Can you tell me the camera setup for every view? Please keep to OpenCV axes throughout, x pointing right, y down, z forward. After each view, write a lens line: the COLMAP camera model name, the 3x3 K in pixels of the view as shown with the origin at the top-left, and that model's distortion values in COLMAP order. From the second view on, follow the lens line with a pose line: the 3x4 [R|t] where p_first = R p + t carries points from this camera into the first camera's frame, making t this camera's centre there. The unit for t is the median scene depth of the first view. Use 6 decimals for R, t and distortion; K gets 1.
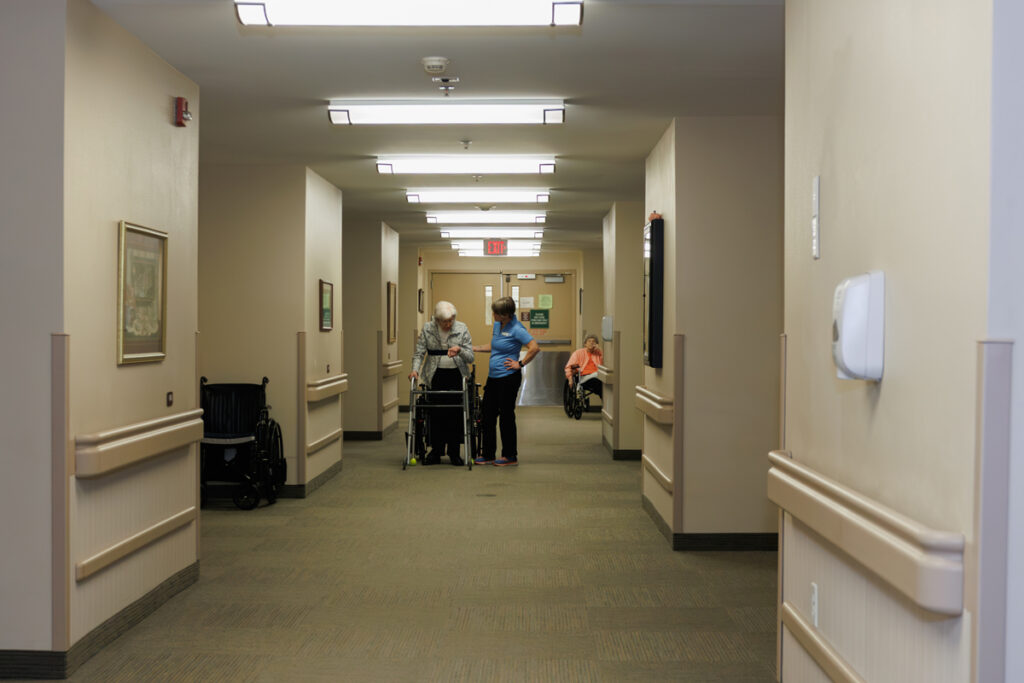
lens RADIAL K [[834.8, 0, 512.0], [0, 834.8, 341.5], [0, 0, 1]] dist [-0.000873, -0.001211]
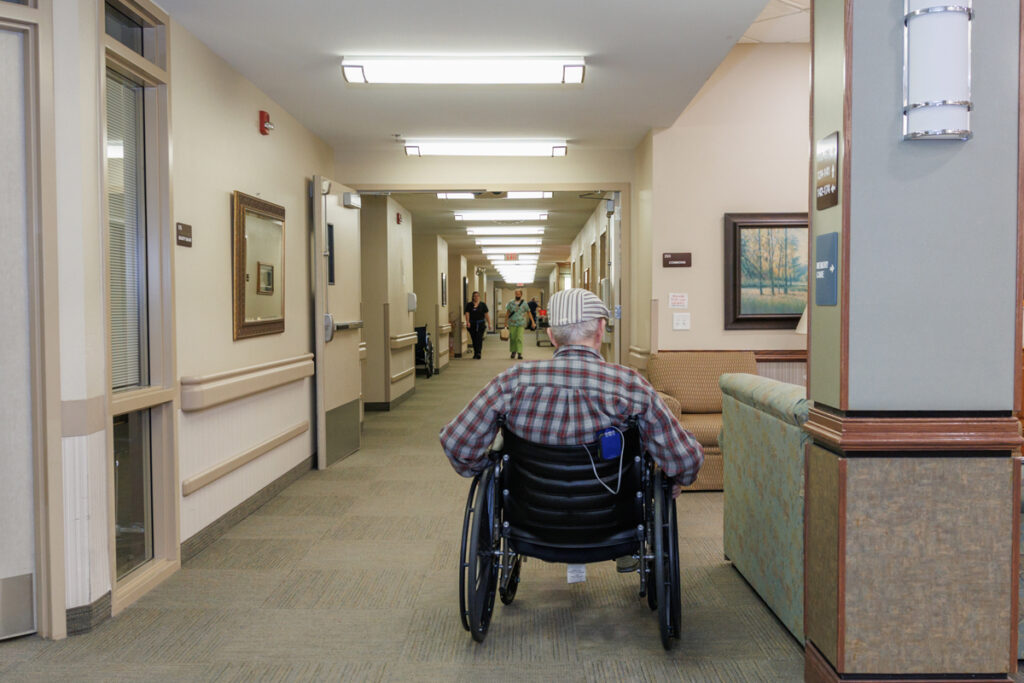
lens RADIAL K [[834.8, 0, 512.0], [0, 834.8, 341.5], [0, 0, 1]] dist [-0.000873, -0.001211]
pose [[0.999945, 0.007637, -0.007219, -0.007531], [-0.007401, 0.999453, 0.032223, 0.005459], [0.007461, -0.032168, 0.999455, -0.575828]]
